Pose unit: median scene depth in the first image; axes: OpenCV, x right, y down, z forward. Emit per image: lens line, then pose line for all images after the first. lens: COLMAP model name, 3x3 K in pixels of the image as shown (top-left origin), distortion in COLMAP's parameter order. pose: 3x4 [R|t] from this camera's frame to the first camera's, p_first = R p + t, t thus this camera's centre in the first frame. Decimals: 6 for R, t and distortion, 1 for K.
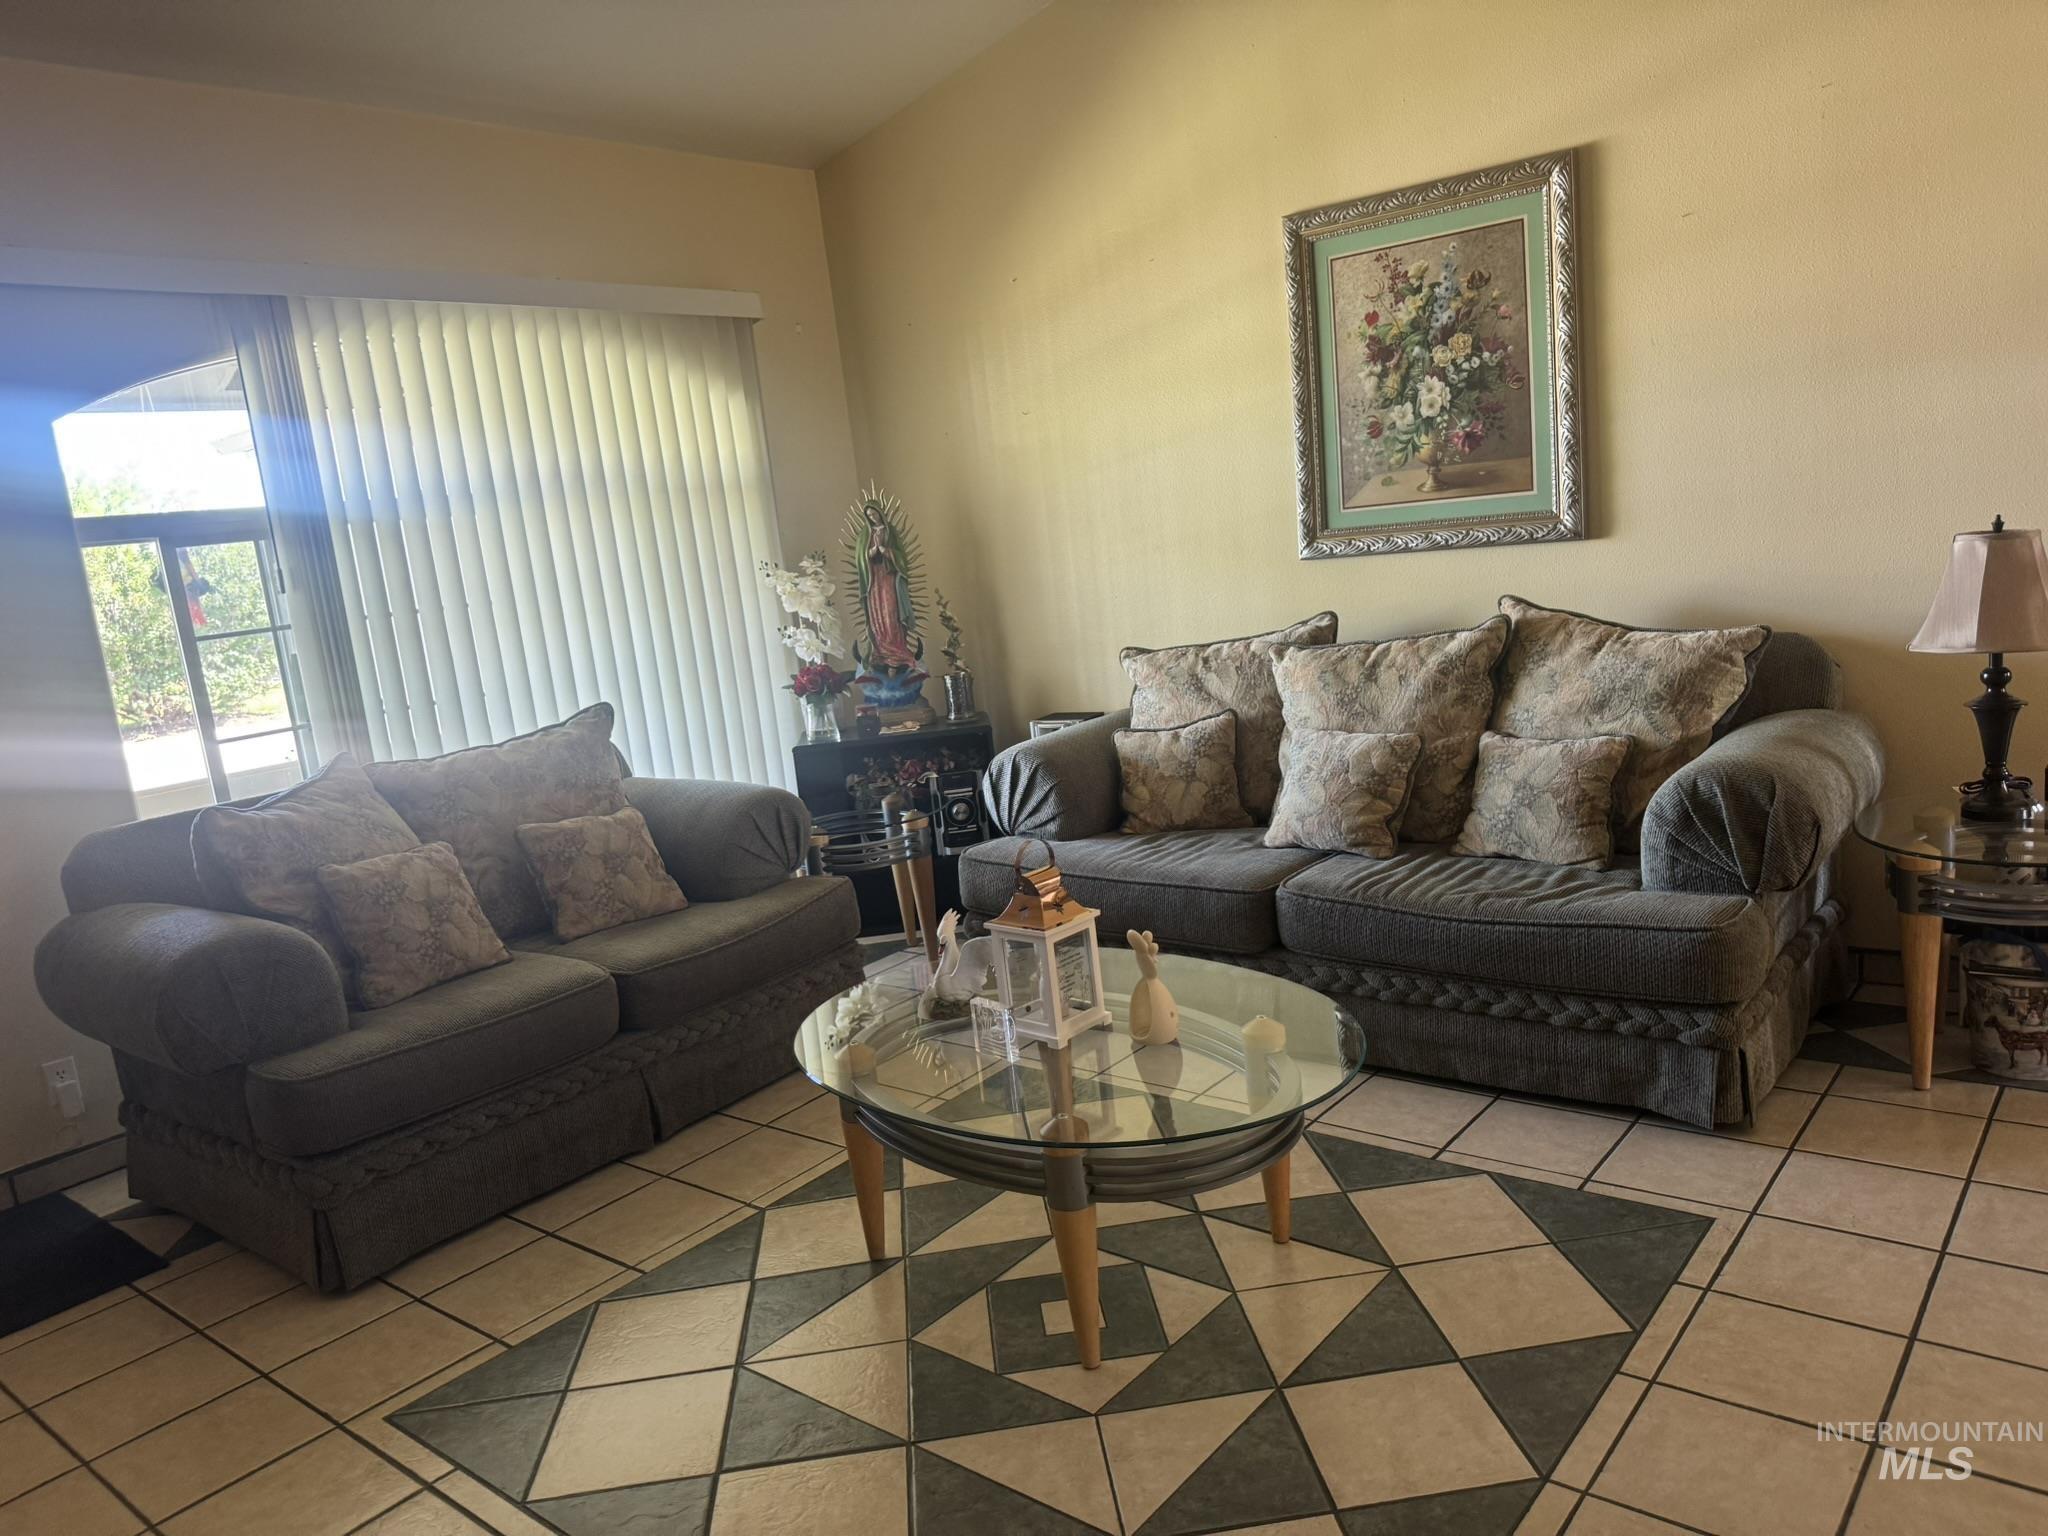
lens RADIAL K [[1460.3, 0, 1028.6], [0, 1460.3, 766.1], [0, 0, 1]] dist [0.111438, -0.123326]
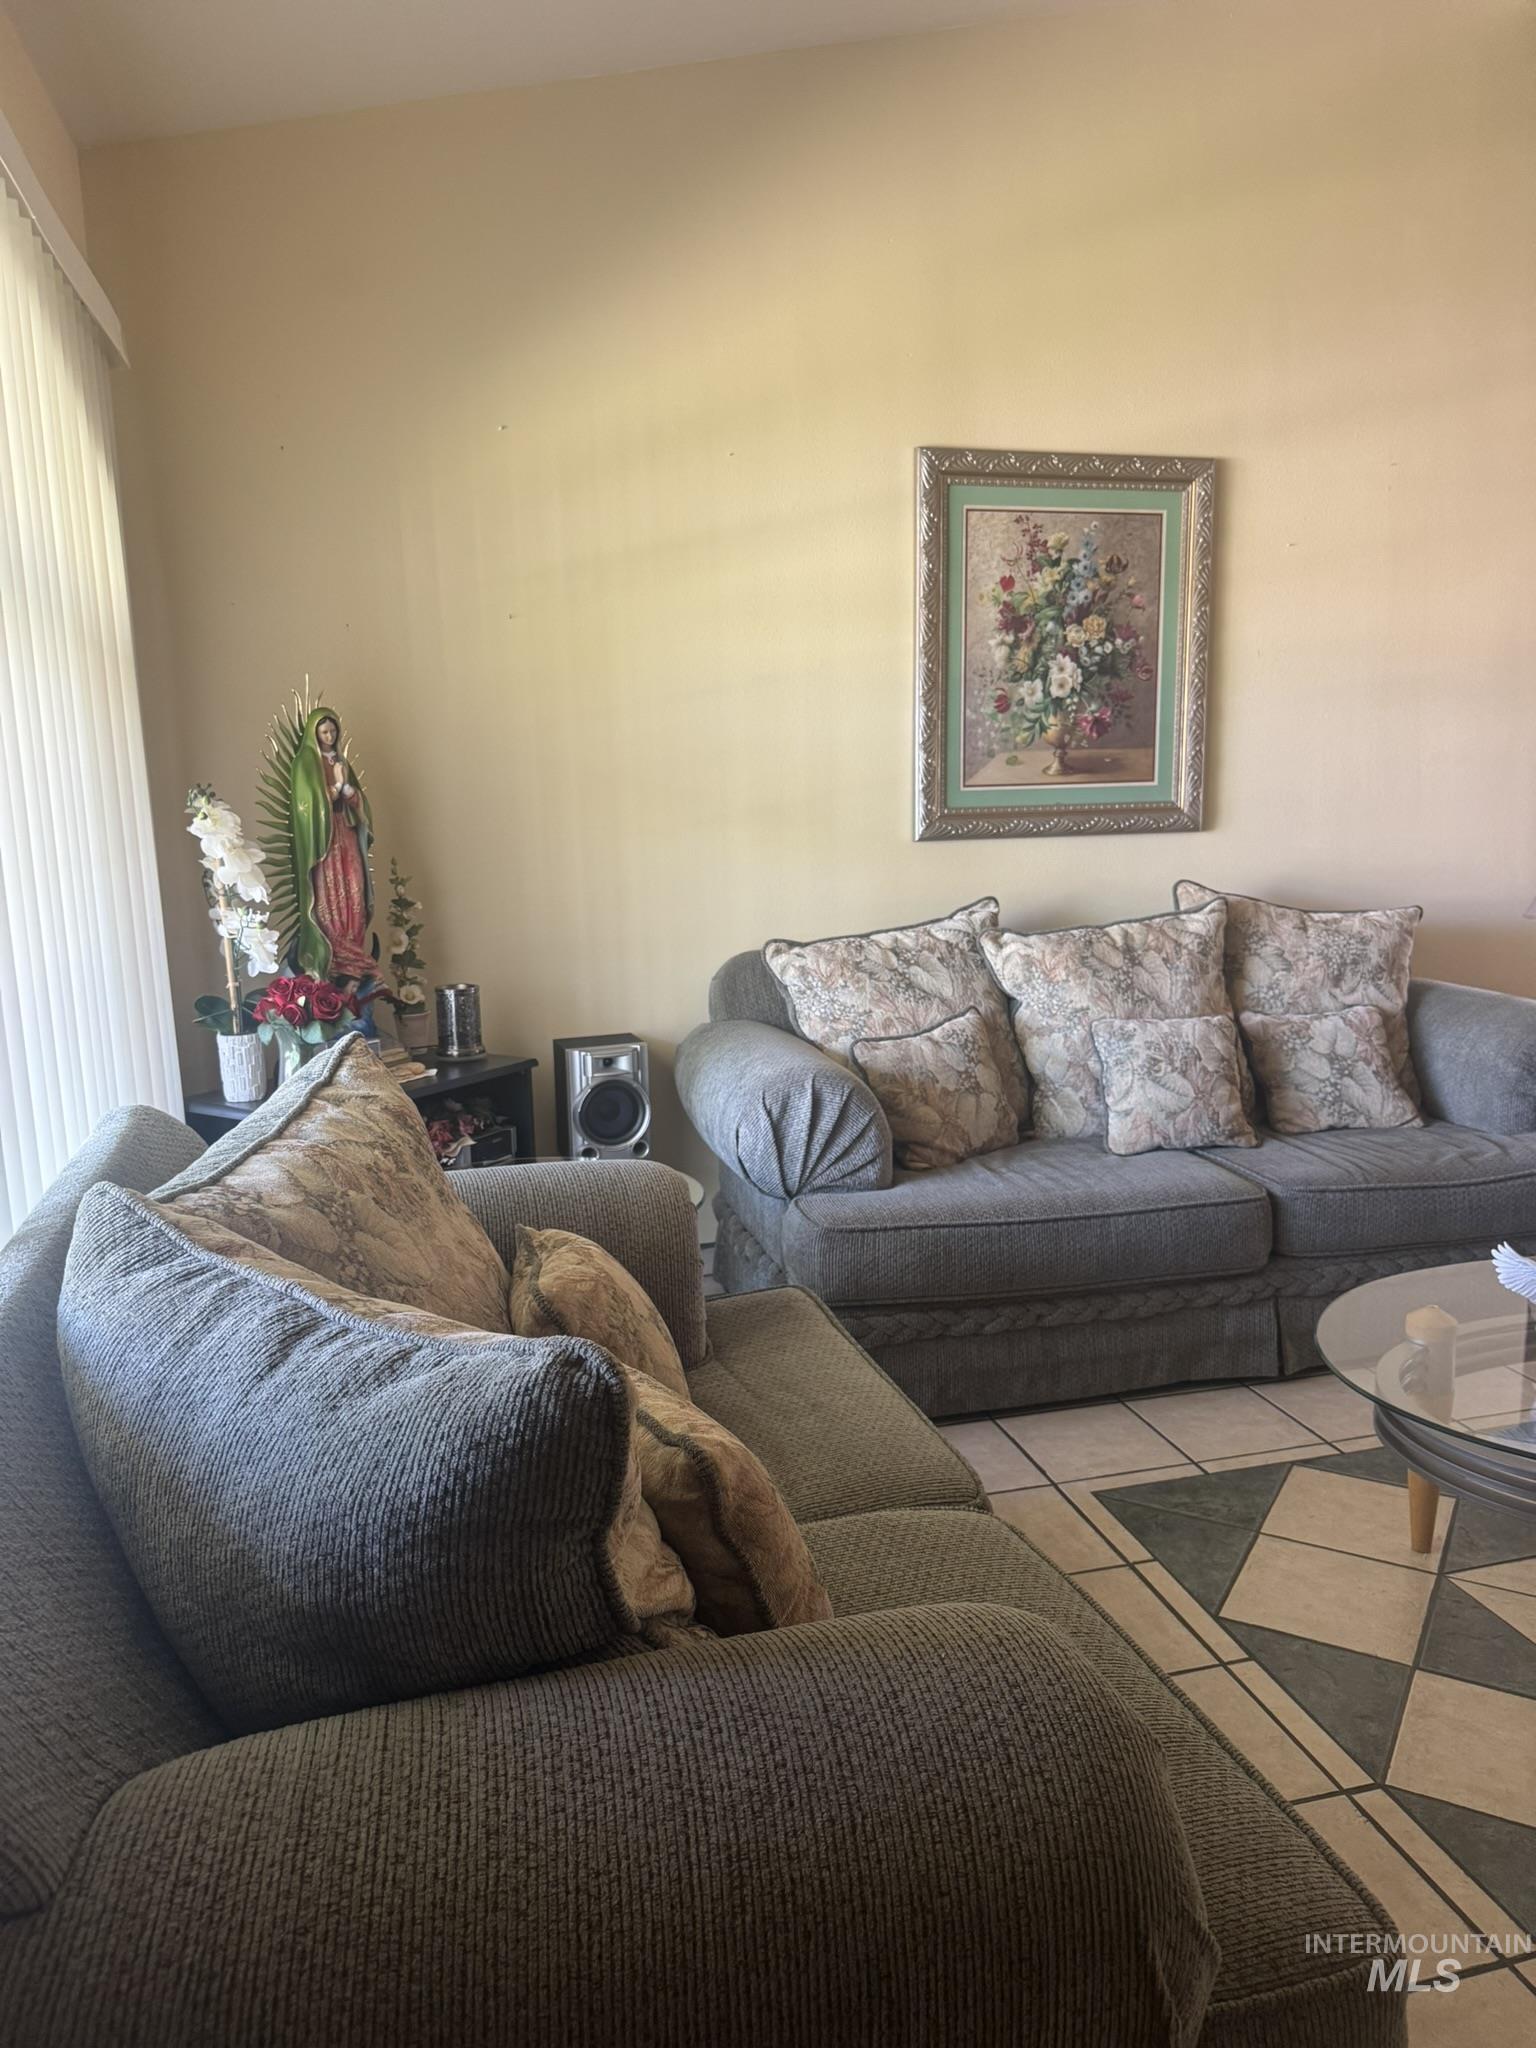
lens RADIAL K [[1460.3, 0, 756.5], [0, 1460.3, 1034.2], [0, 0, 1]] dist [0.111438, -0.123326]
pose [[0.580682, -0.039860, 0.813154, -0.630404], [0.102007, 0.994492, -0.024095, -0.016051], [-0.807715, 0.096939, 0.581549, 0.626579]]
